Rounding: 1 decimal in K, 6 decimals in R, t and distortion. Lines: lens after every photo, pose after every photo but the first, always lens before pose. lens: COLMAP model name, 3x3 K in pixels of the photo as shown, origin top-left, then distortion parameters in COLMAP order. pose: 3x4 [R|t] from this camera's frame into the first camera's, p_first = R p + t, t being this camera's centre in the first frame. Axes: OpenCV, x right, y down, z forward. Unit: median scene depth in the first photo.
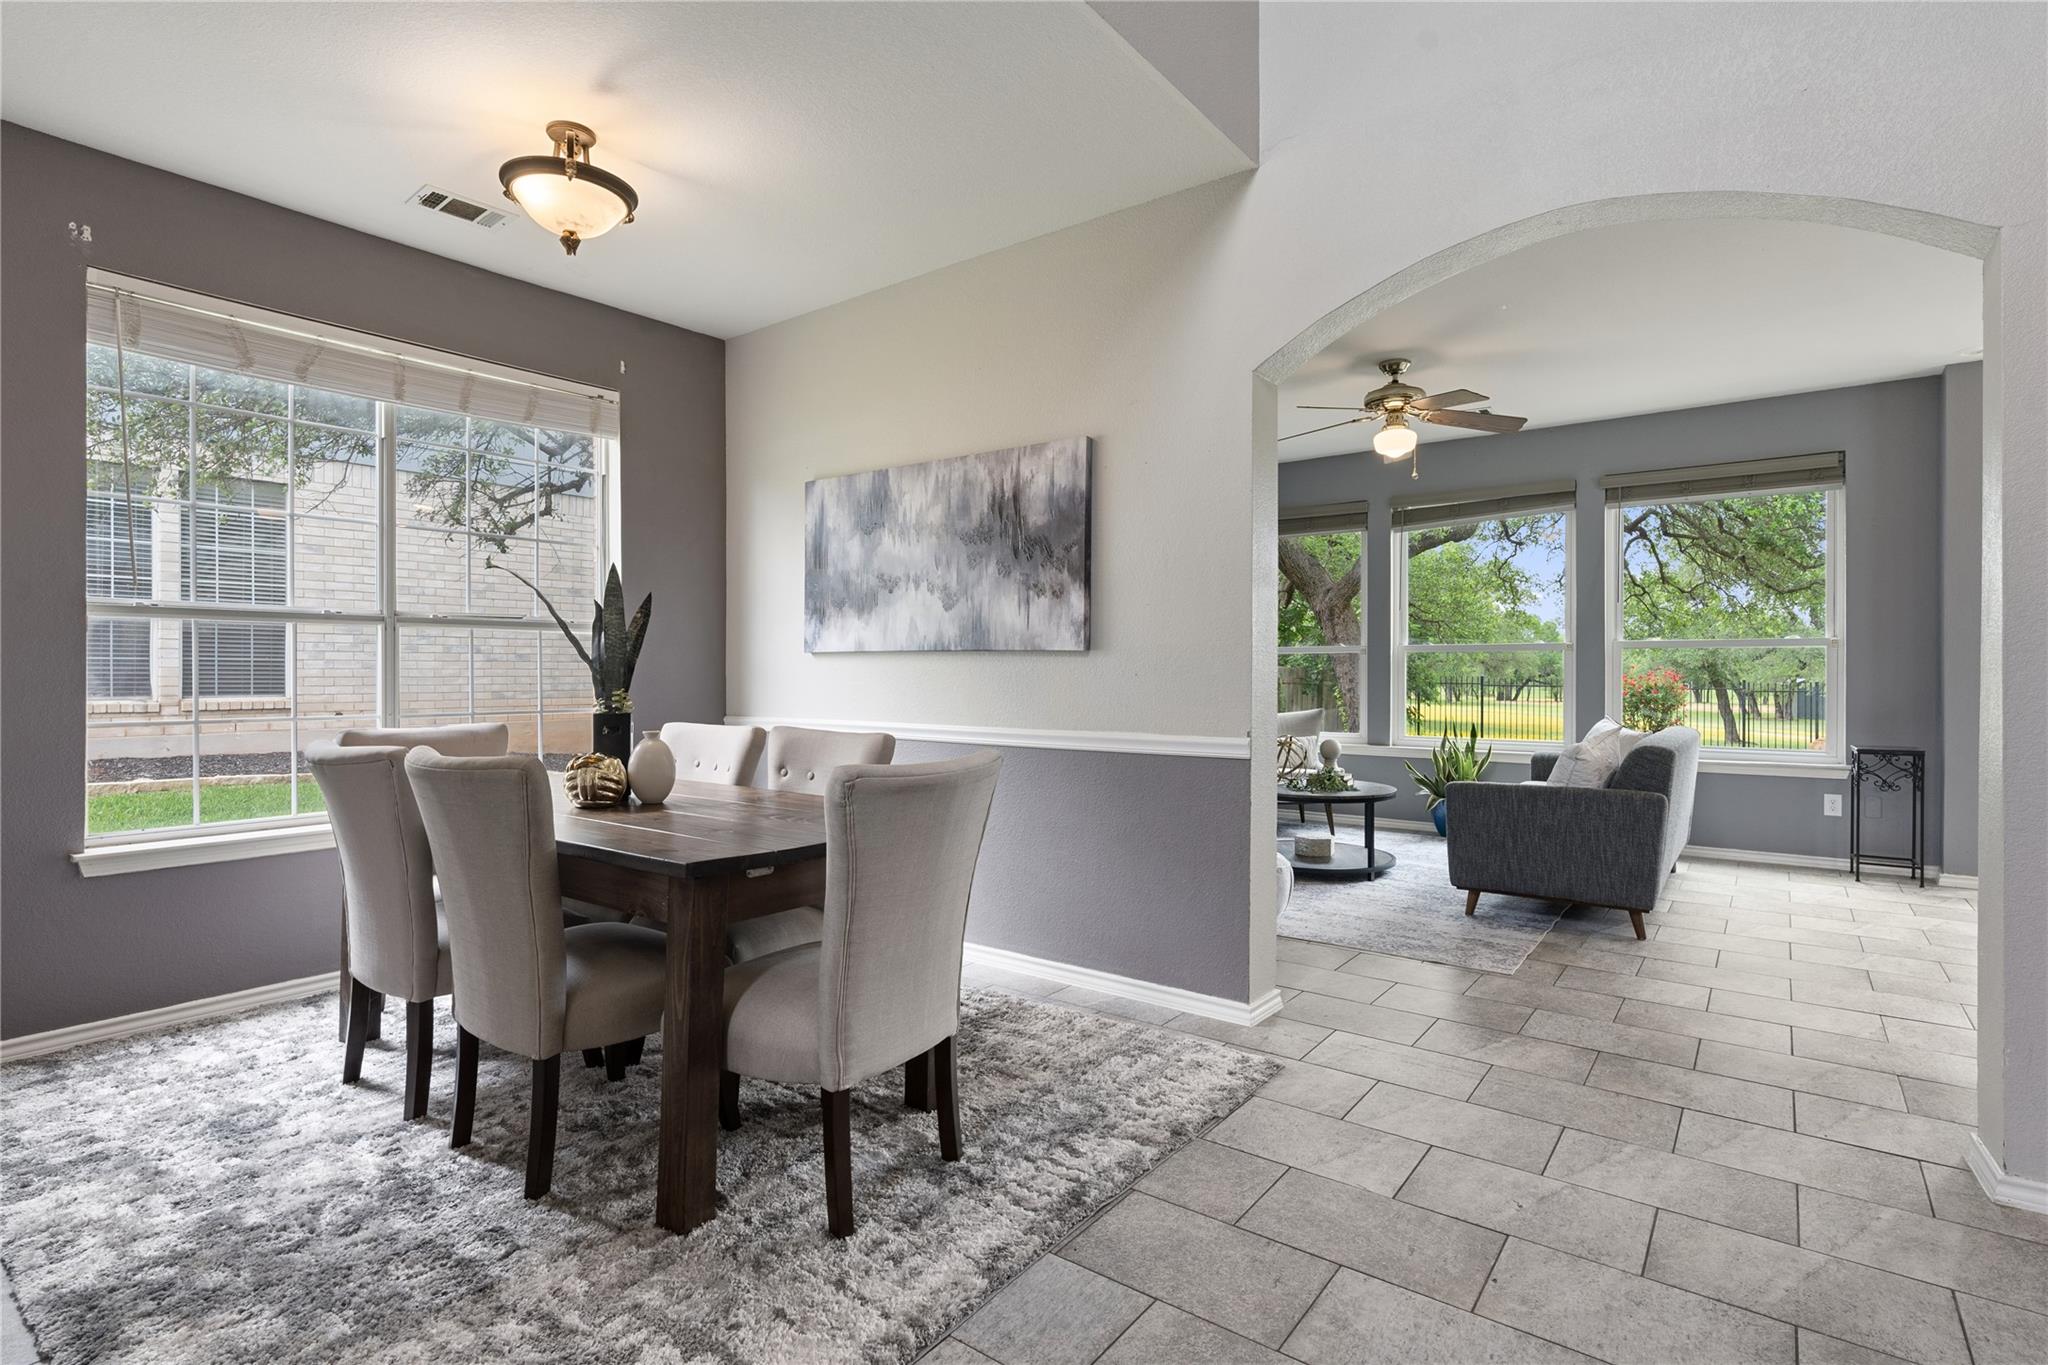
lens RADIAL K [[985.8, 0, 1026.2], [0, 985.8, 666.1], [0, 0, 1]] dist [0.001195, 0.000257]
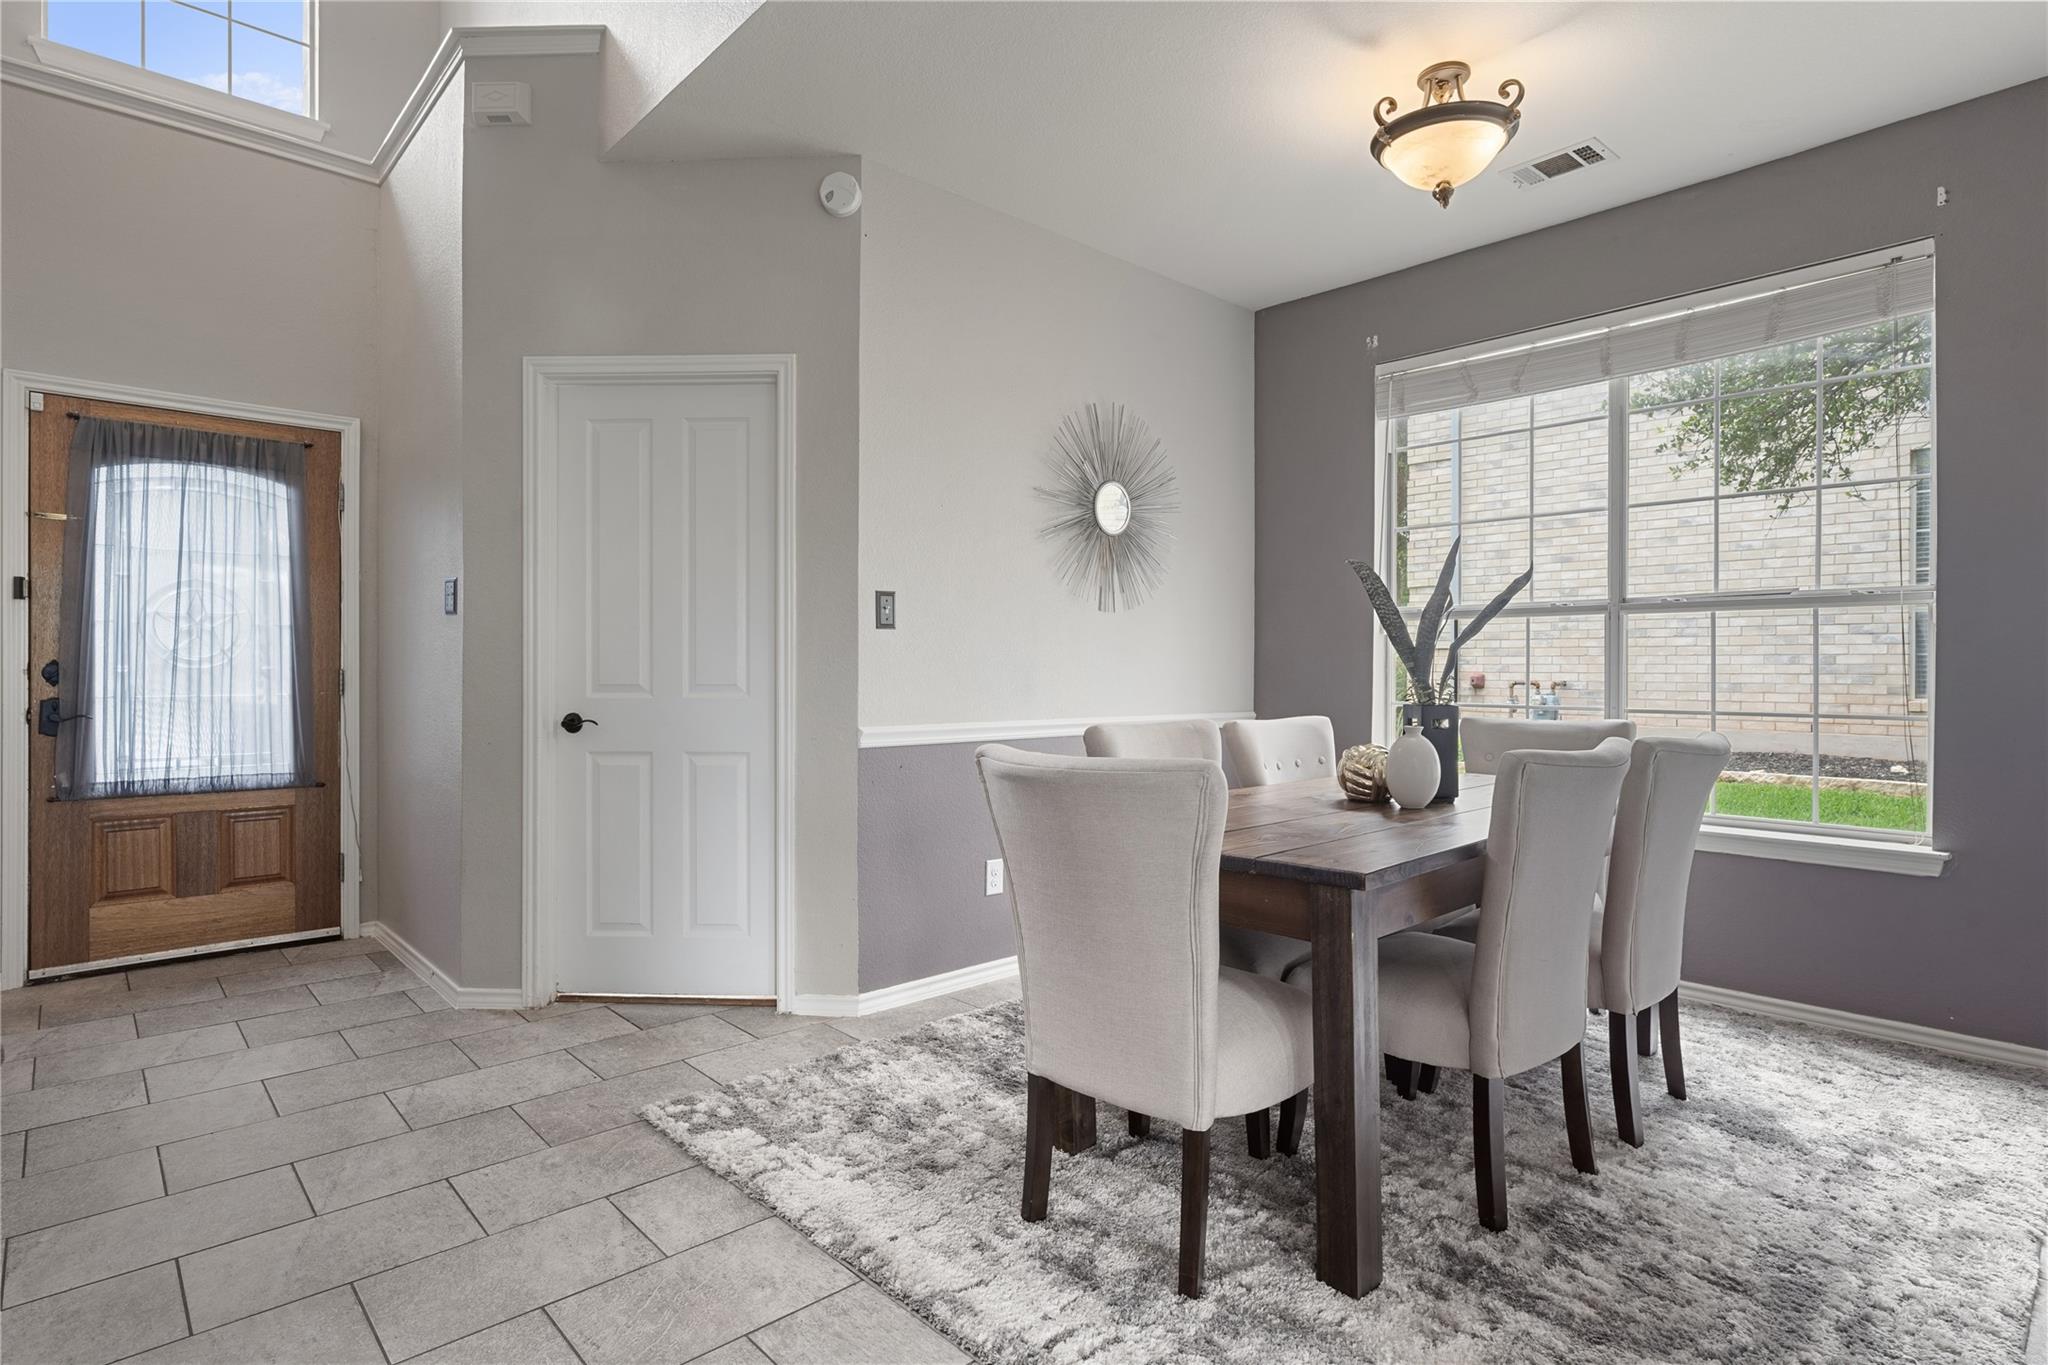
lens RADIAL K [[1055.6, 0, 1020.7], [0, 1055.6, 664.0], [0, 0, 1]] dist [-0.001874, 0.000540]
pose [[-0.183120, -0.000348, -0.983090, 0.462134], [-0.000481, 1.000000, -0.000264, 0.007963], [0.983090, 0.000424, -0.183120, 0.631623]]
